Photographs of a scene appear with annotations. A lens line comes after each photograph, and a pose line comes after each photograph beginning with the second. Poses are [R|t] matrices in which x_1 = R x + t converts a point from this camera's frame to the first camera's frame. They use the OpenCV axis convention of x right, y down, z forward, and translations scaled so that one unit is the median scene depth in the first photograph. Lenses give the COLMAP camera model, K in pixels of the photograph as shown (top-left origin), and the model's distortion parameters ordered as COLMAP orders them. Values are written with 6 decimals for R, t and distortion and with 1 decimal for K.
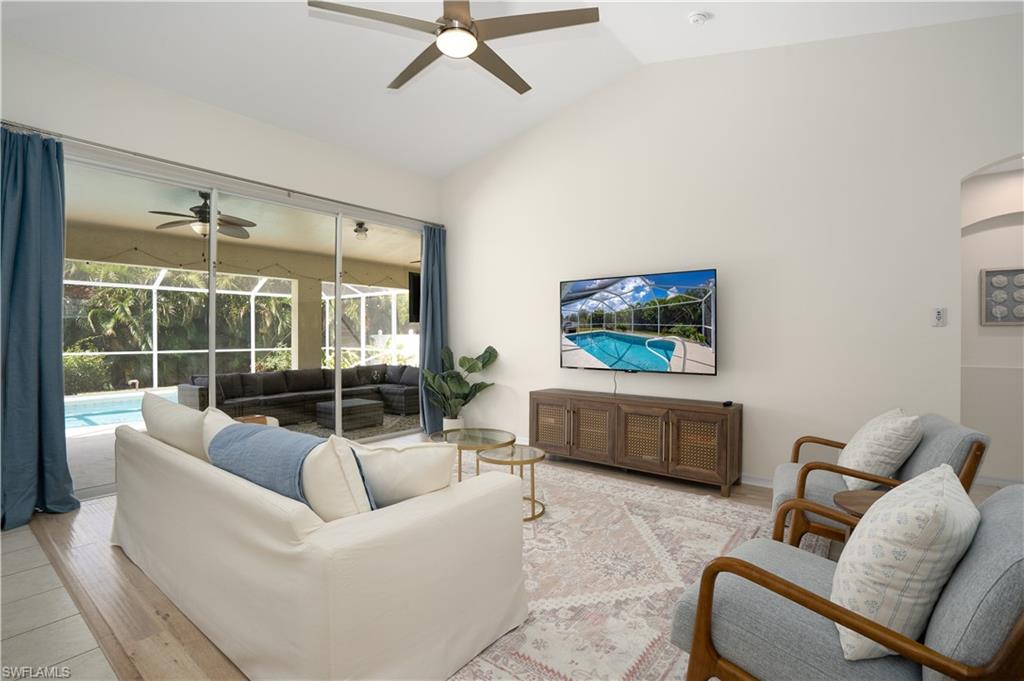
lens RADIAL K [[486.8, 0, 506.8], [0, 486.8, 333.0], [0, 0, 1]] dist [-0.045105, 0.011804]
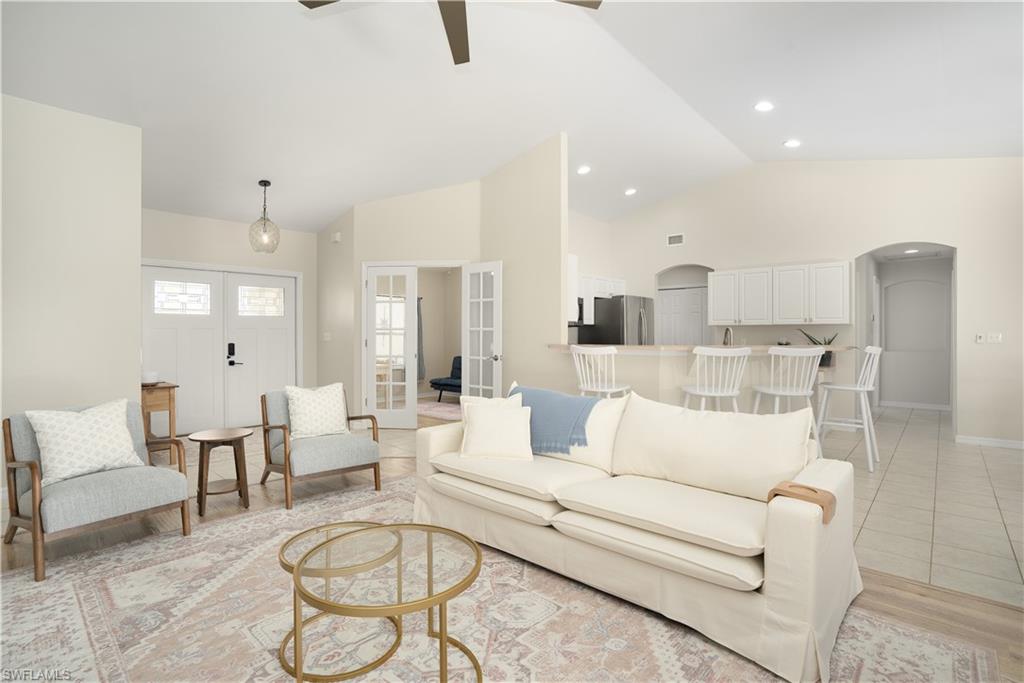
lens RADIAL K [[486.8, 0, 506.8], [0, 486.8, 334.0], [0, 0, 1]] dist [-0.045105, 0.011804]
pose [[-0.996837, 0.000803, 0.079472, -0.179191], [0.000751, 0.999999, -0.000695, -0.004309], [-0.079473, -0.000634, -0.996837, 1.189385]]
